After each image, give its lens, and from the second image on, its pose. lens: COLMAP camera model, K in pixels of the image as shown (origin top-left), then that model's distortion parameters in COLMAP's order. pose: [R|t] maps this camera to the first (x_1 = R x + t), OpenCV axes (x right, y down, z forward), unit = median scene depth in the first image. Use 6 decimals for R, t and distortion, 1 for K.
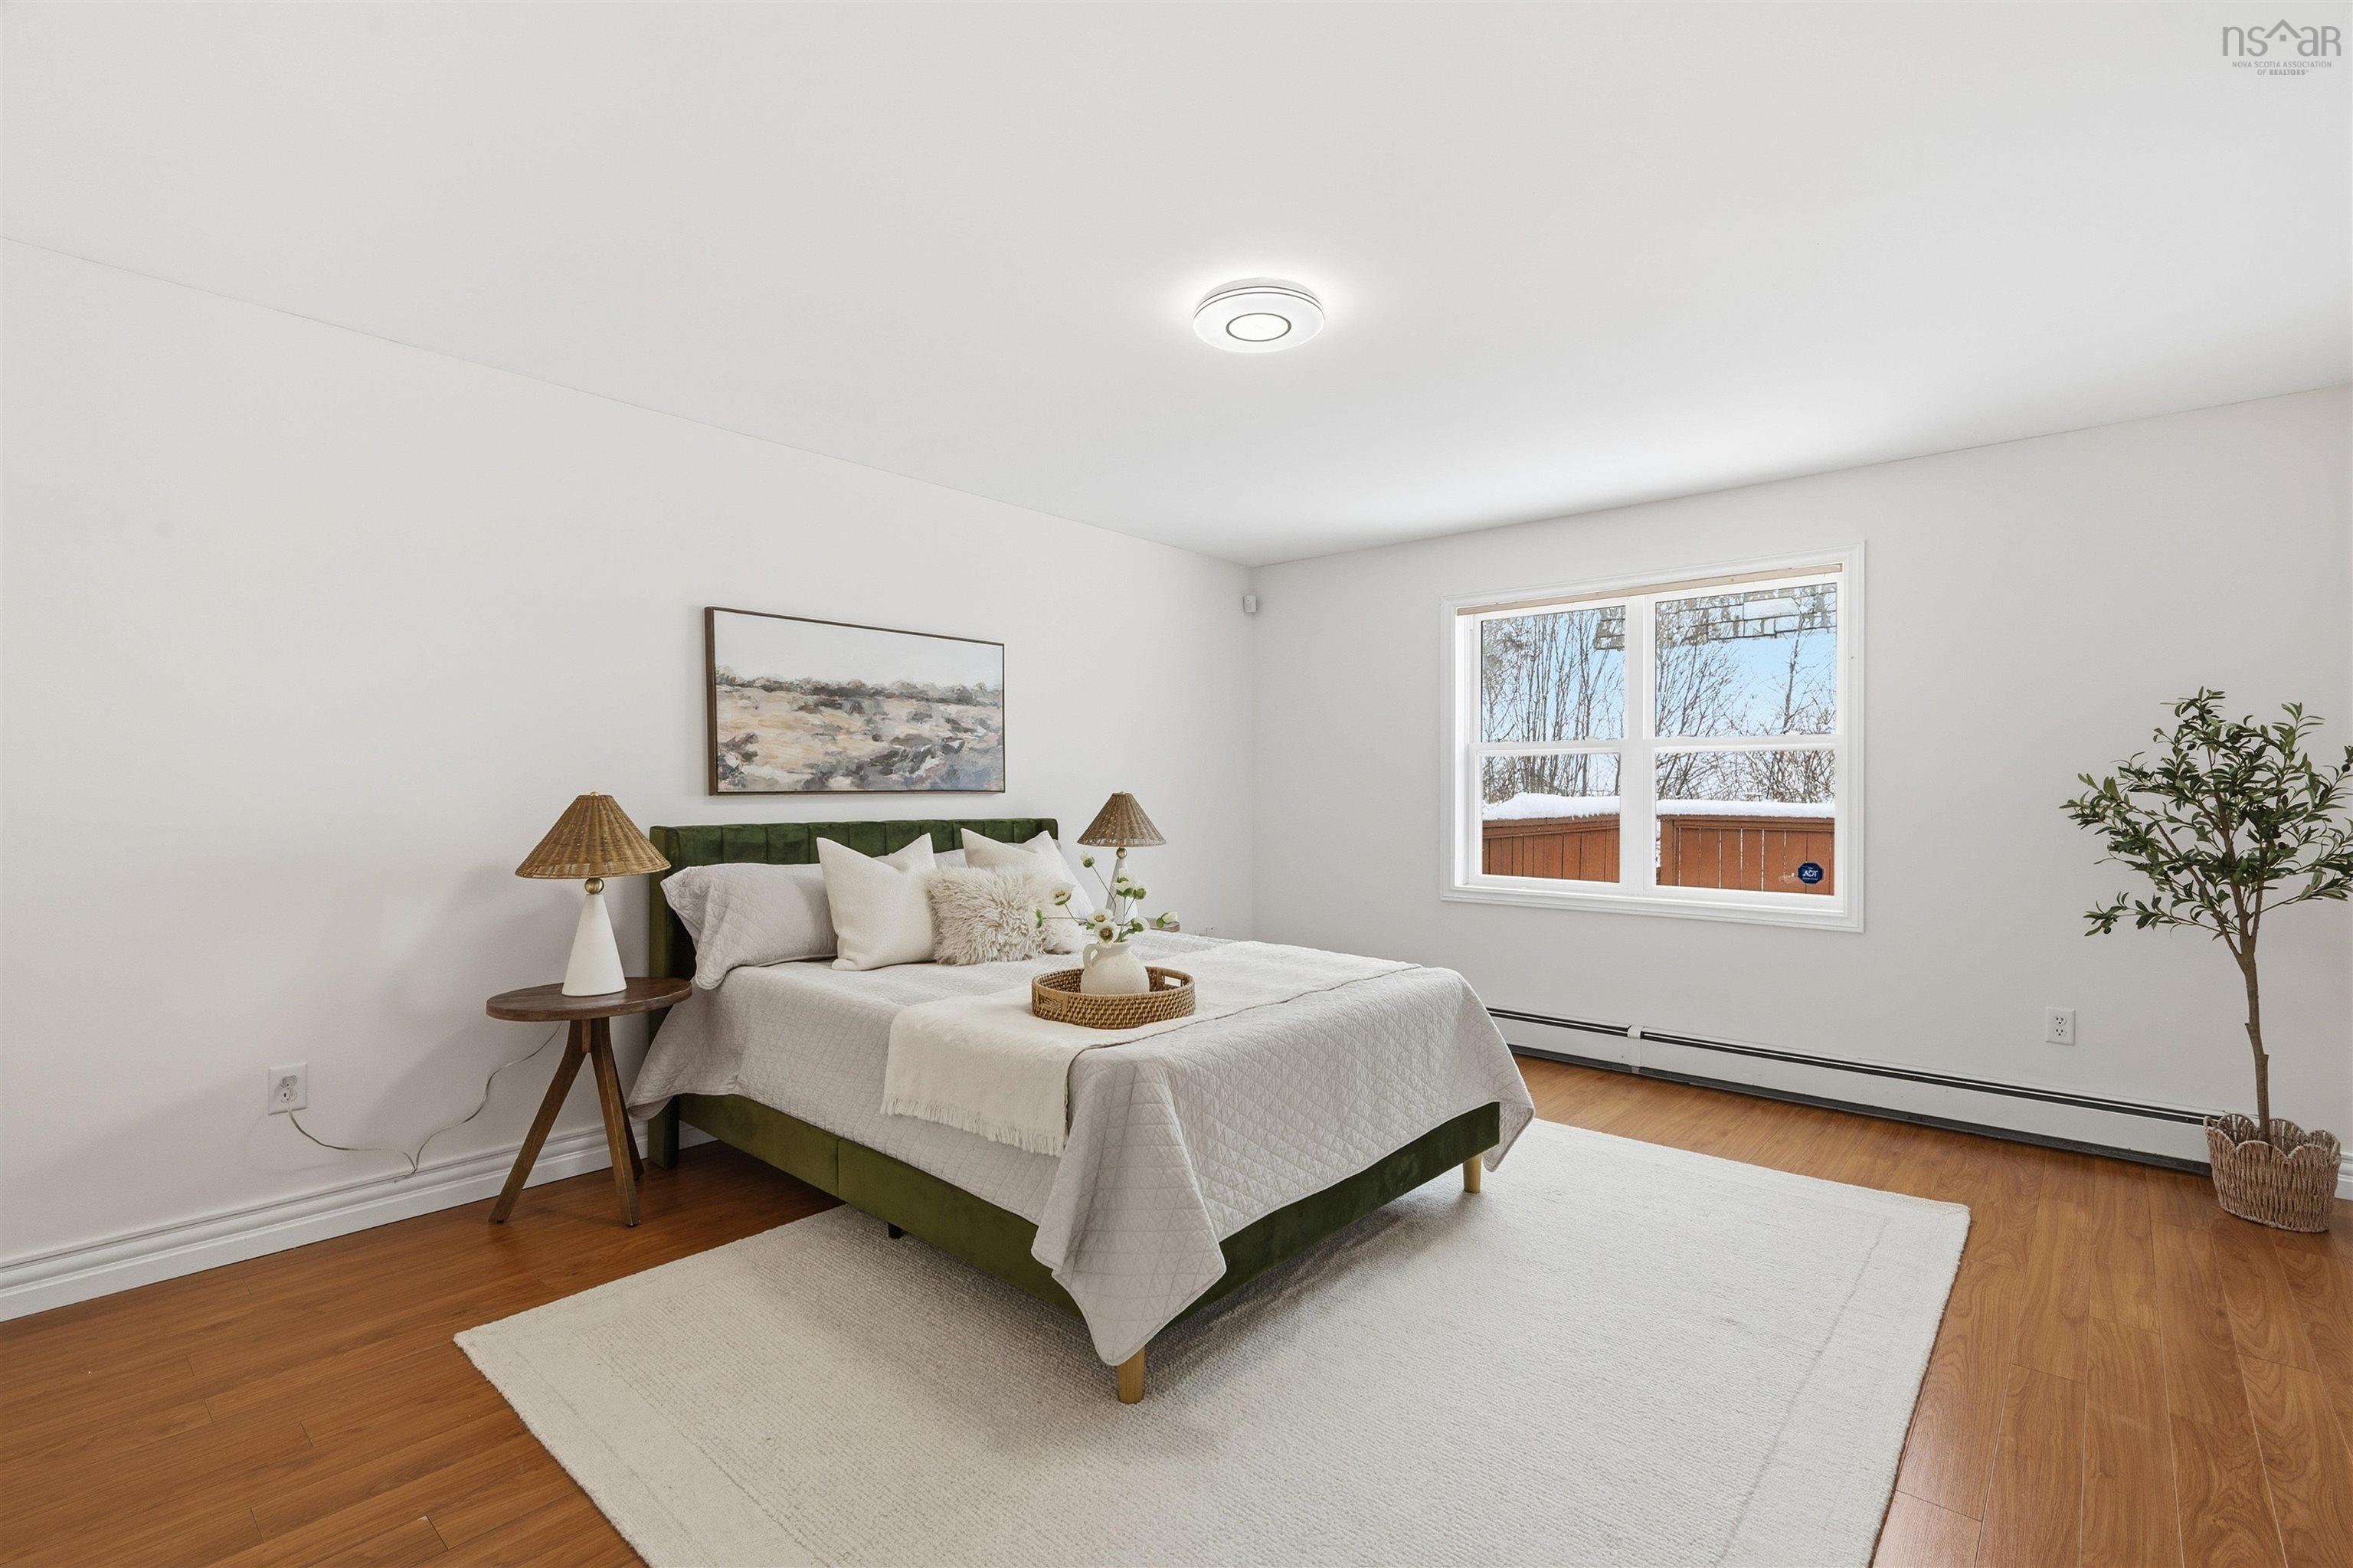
lens RADIAL K [[1079.0, 0, 1192.0], [0, 1079.0, 785.2], [0, 0, 1]] dist [0.000055, 0.001992]
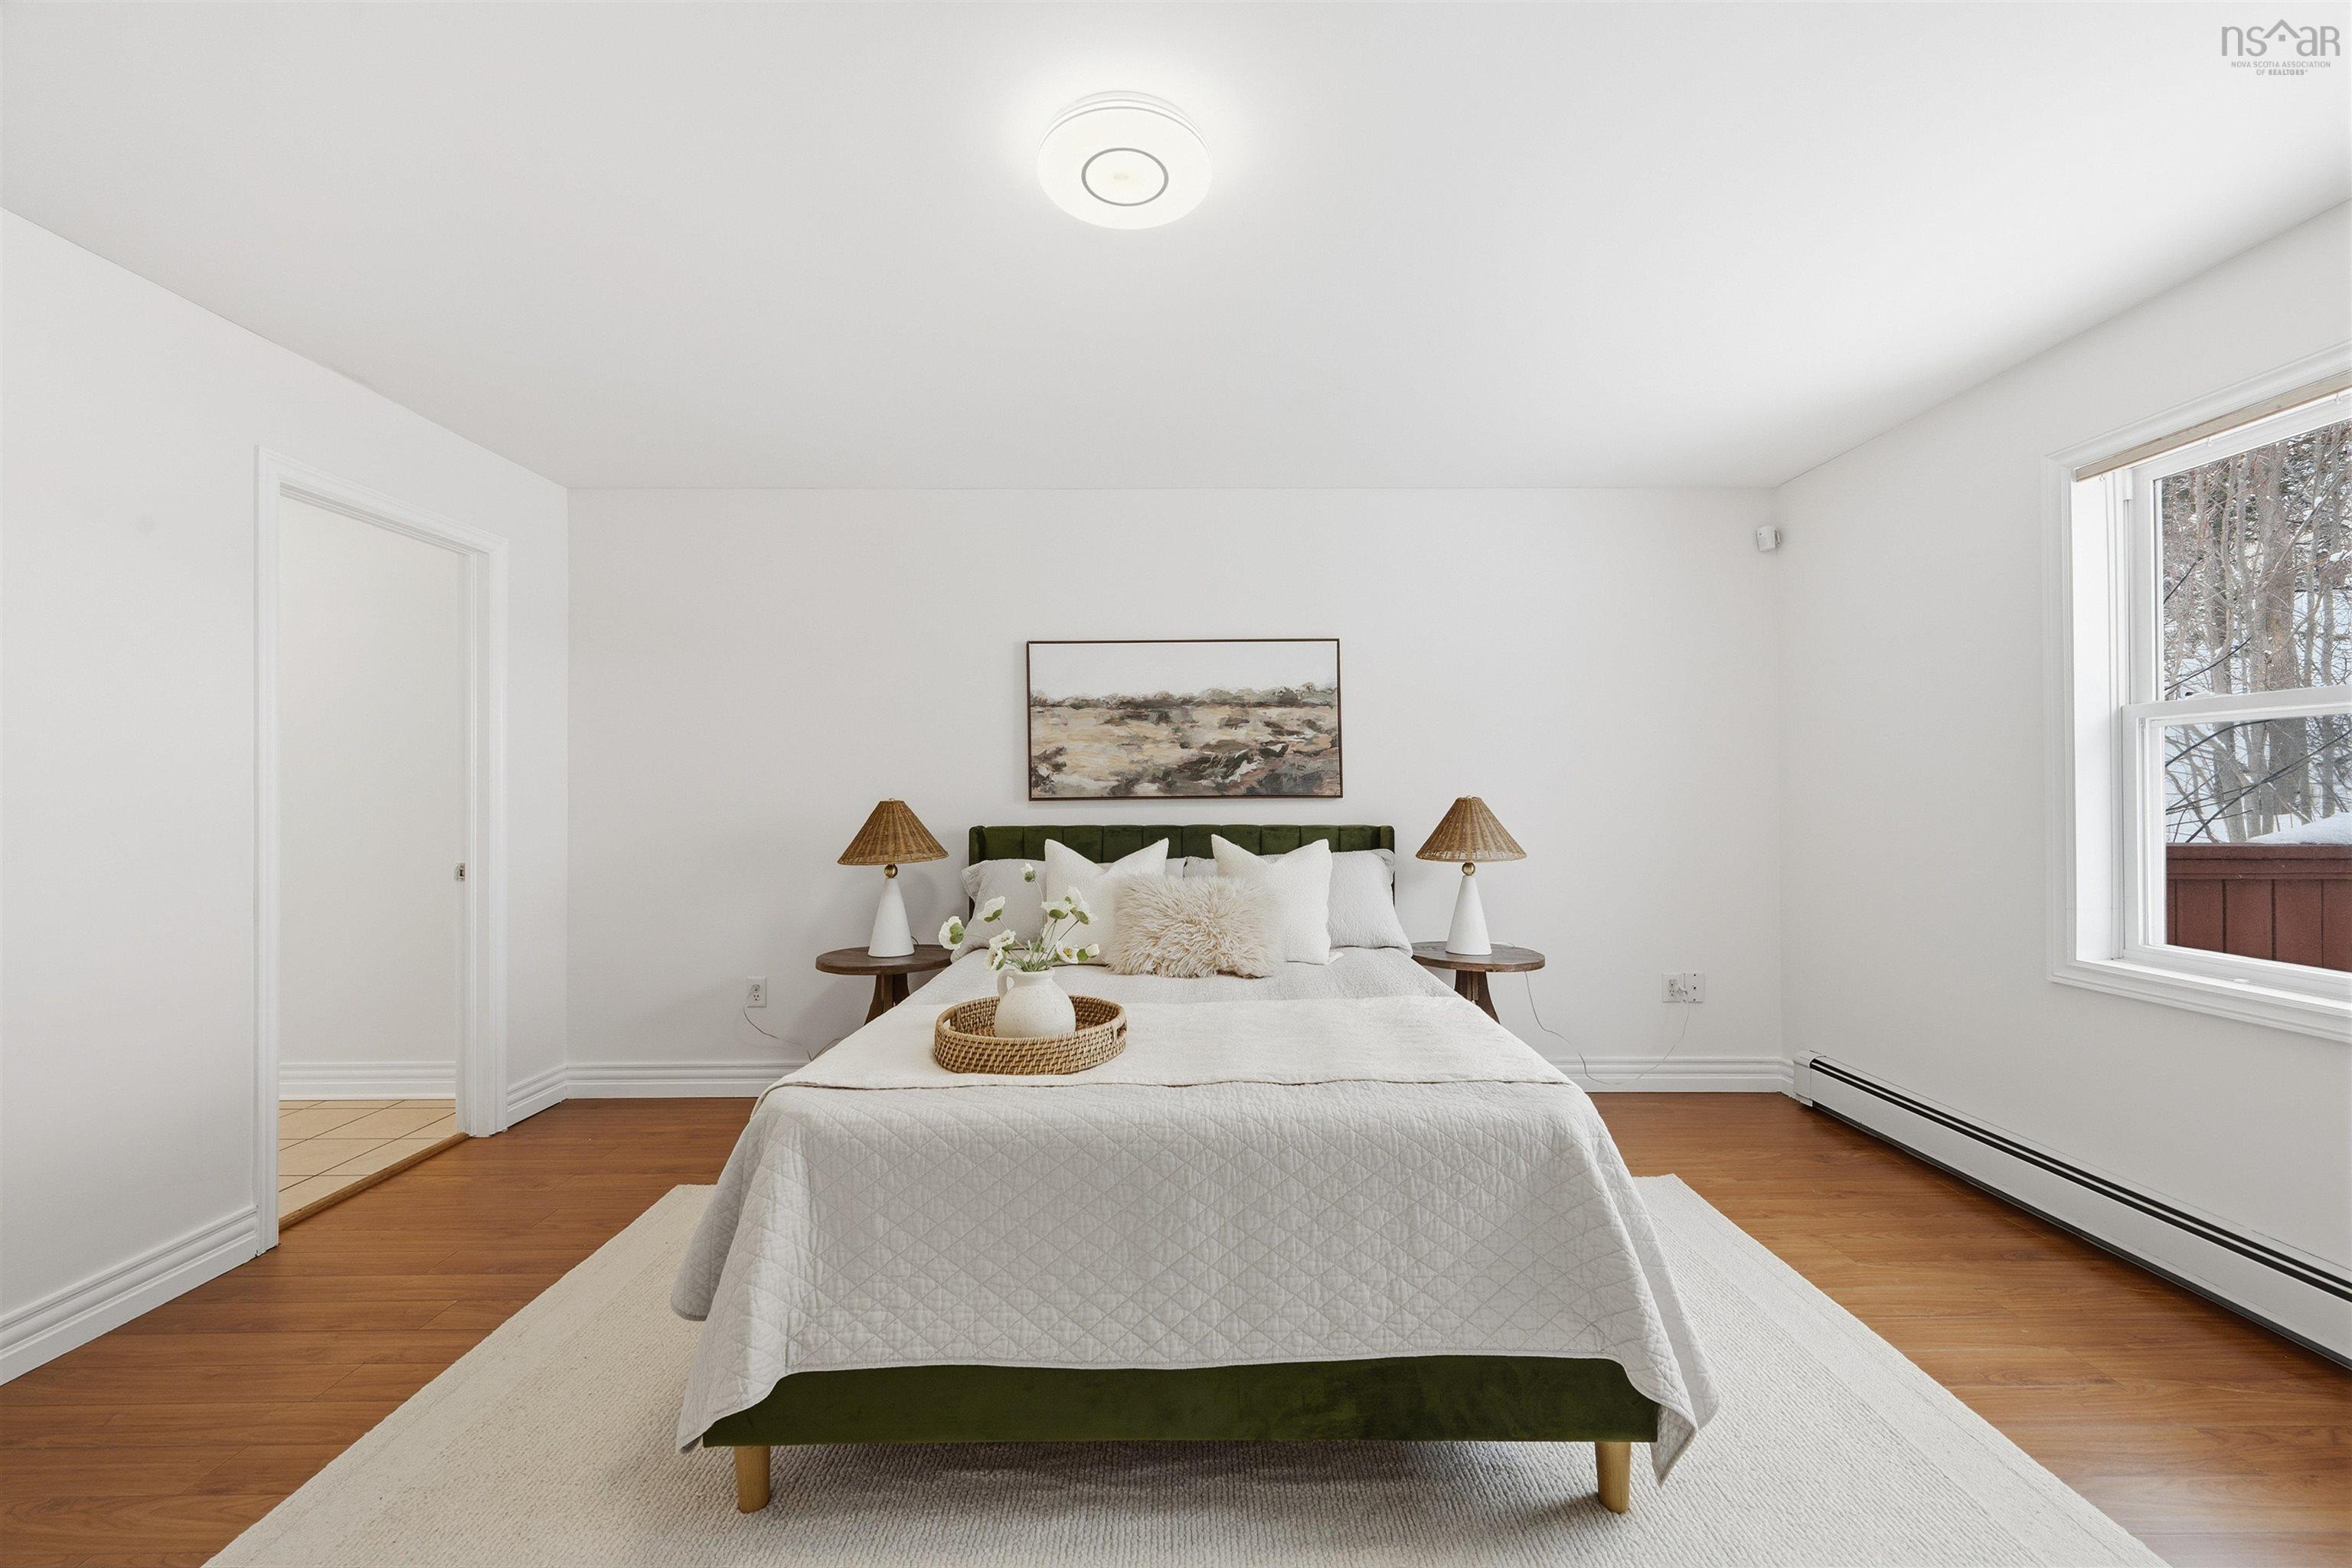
lens RADIAL K [[935.3, 0, 1186.8], [0, 935.3, 776.8], [0, 0, 1]] dist [-0.002882, 0.000301]
pose [[0.653588, -0.017623, -0.756645, 0.422150], [0.009149, 0.999840, -0.015384, 0.000742], [0.756795, 0.003132, 0.653645, 0.437075]]
